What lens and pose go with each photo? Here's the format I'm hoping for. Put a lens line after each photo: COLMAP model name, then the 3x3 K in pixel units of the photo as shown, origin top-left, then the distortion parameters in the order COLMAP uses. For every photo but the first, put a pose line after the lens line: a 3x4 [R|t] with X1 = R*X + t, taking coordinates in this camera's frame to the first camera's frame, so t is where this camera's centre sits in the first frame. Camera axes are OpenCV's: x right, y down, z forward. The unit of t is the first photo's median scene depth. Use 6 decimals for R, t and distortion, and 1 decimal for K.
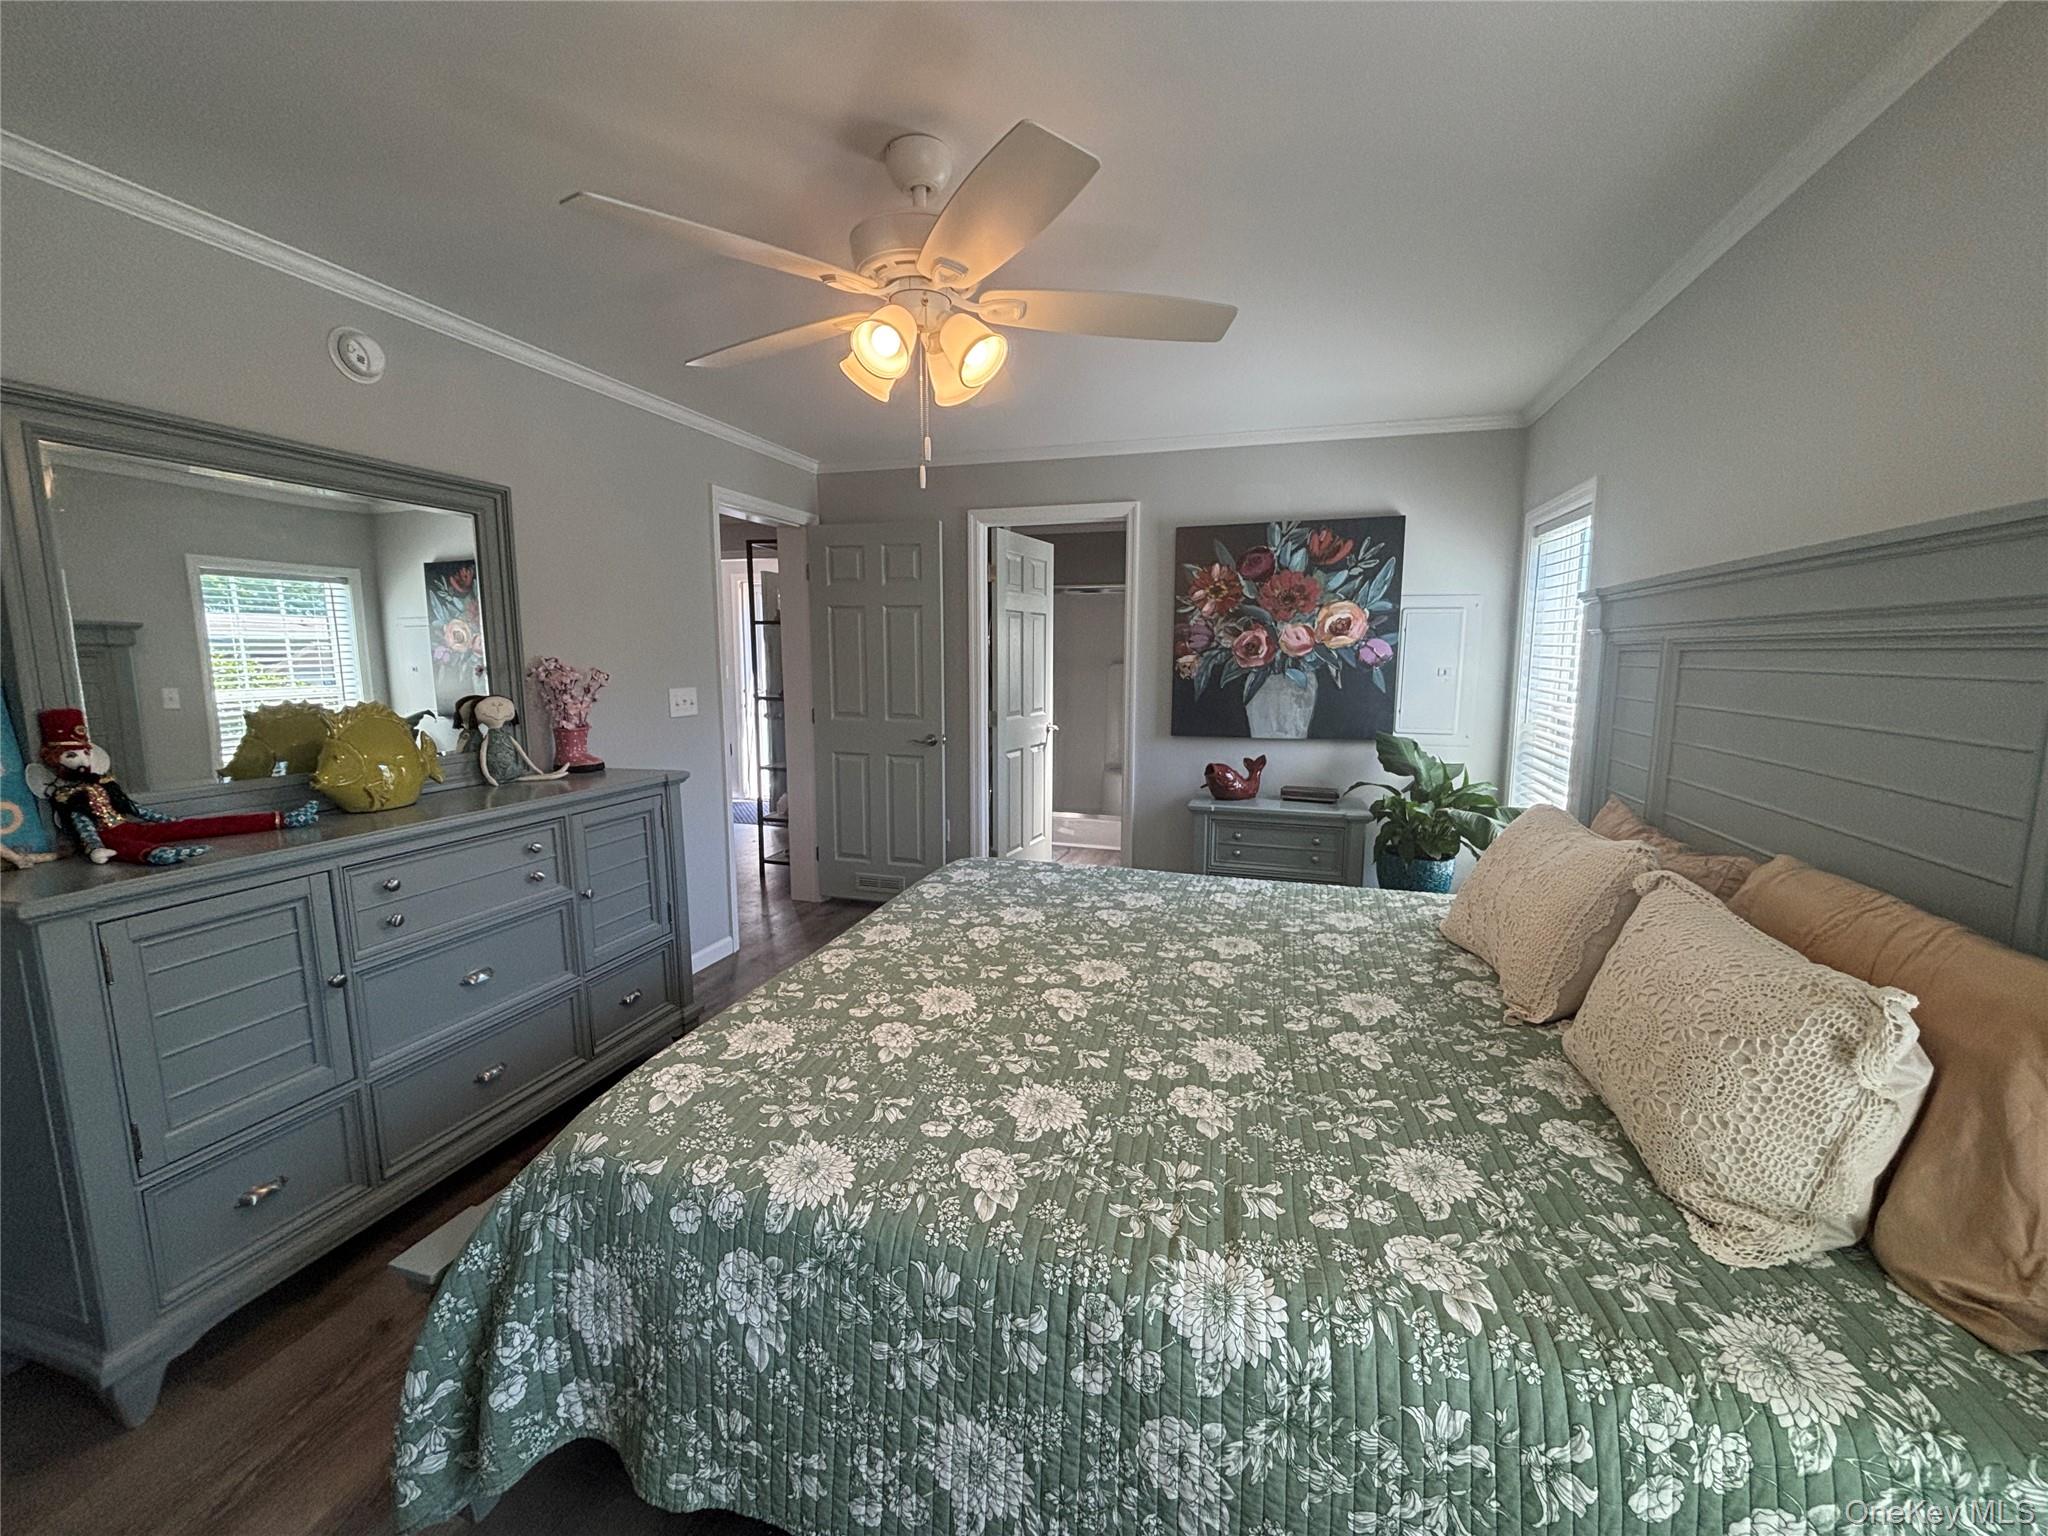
lens RADIAL K [[829.0, 0, 1024.0], [0, 829.0, 766.5], [0, 0, 1]] dist [0.003318, -0.001094]
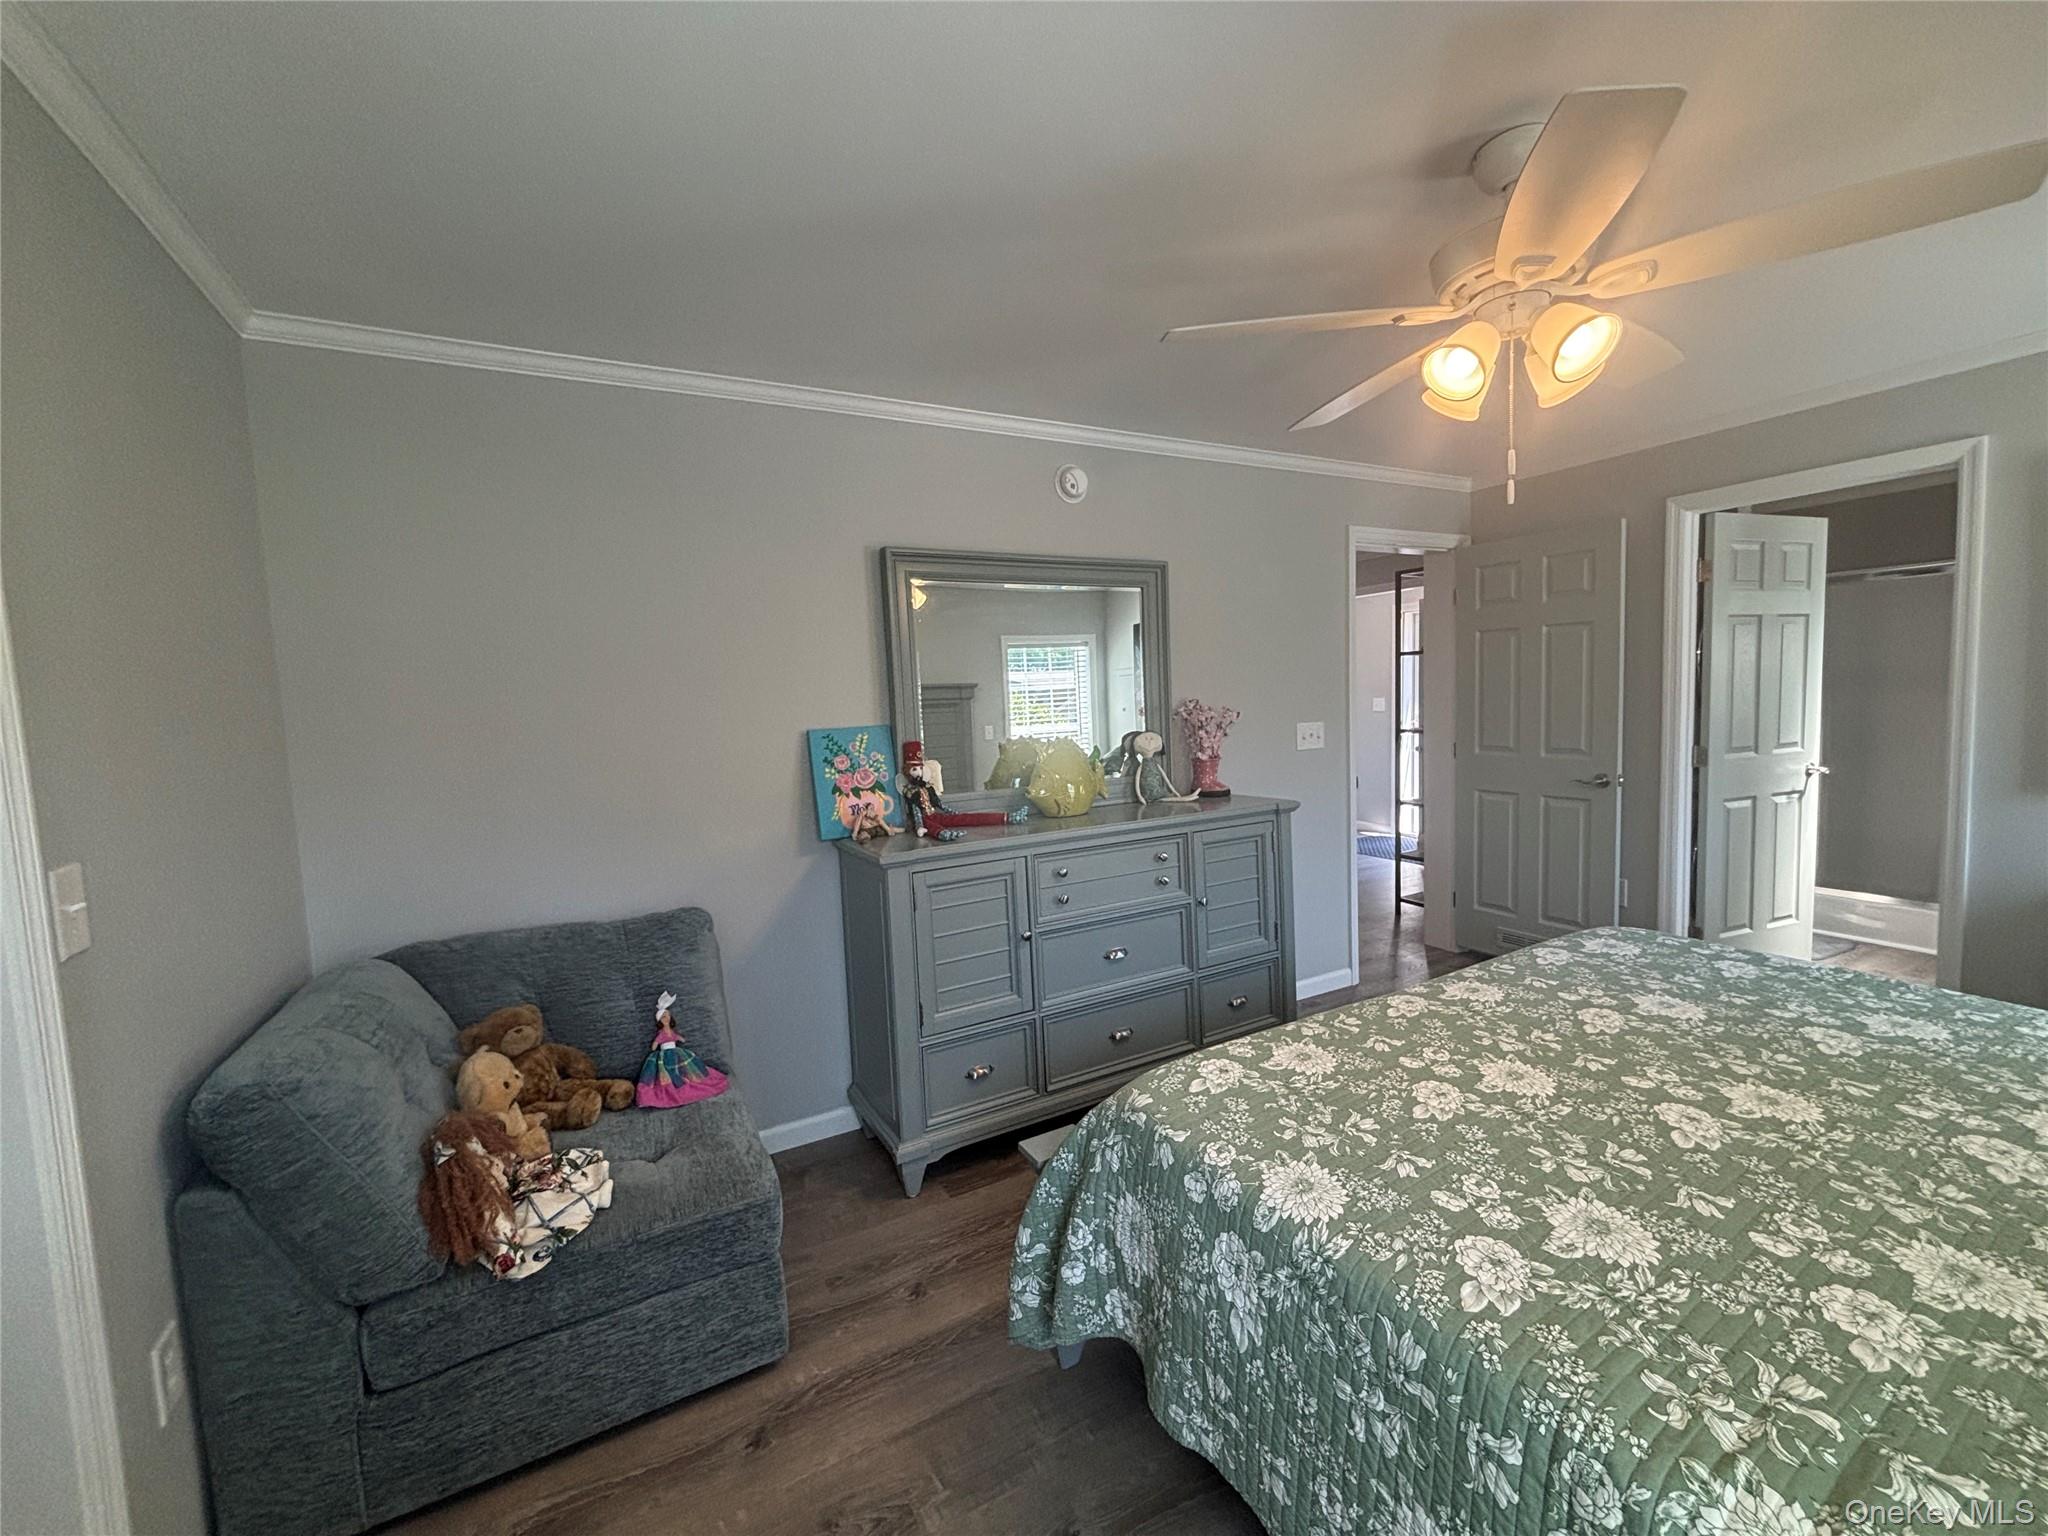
lens RADIAL K [[829.0, 0, 1023.1], [0, 829.0, 765.7], [0, 0, 1]] dist [0.003318, -0.001094]
pose [[0.713795, 0.027647, -0.699809, 0.142418], [-0.055002, 0.998347, -0.016660, -0.004277], [0.698192, 0.050383, 0.714136, -0.011191]]
